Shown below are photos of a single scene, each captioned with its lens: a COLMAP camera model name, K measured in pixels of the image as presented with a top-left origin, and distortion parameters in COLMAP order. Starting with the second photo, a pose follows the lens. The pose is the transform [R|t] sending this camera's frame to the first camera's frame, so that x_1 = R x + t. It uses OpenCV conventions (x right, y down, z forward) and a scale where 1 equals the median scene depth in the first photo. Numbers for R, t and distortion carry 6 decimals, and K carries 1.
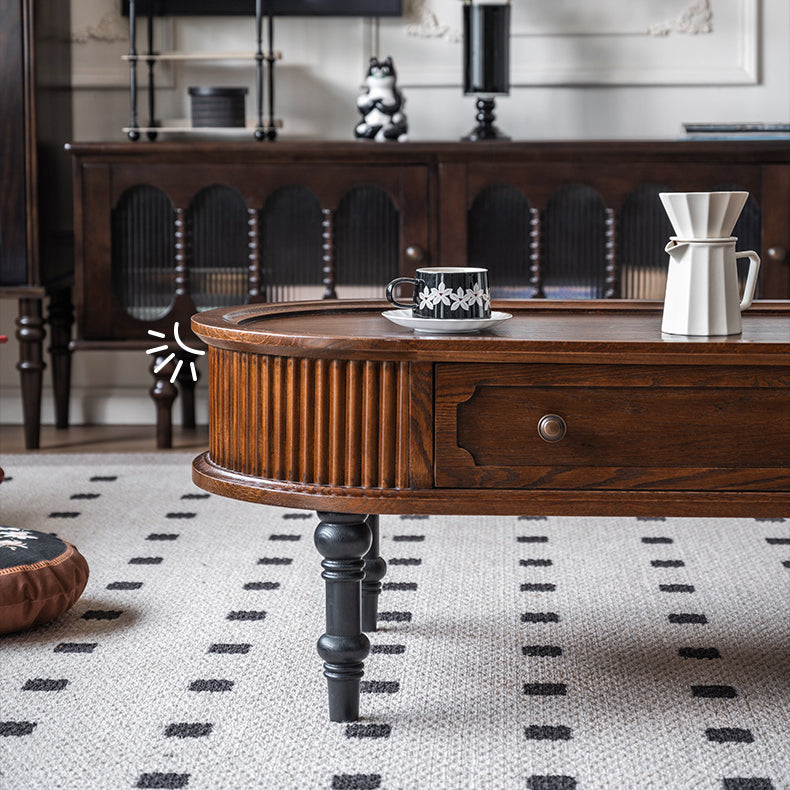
lens RADIAL K [[2167.6, 0, 394.0], [0, 2167.6, 393.3], [0, 0, 1]] dist [0.143455, 0.000000]
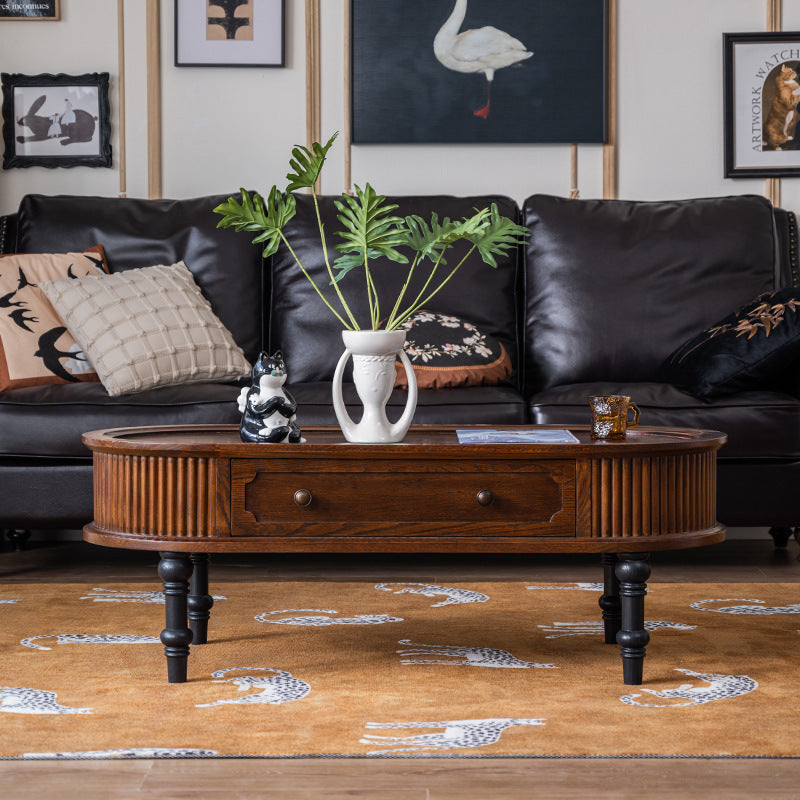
lens RADIAL K [[2268.1, 0, 399.5], [0, 2268.1, 400.5], [0, 0, 1]] dist [0.011907, 0.000000]
pose [[0.998998, -0.003709, 0.044599, 0.068924], [0.006183, 0.998442, -0.055455, 0.037504], [-0.044324, 0.055675, 0.997465, -0.704722]]
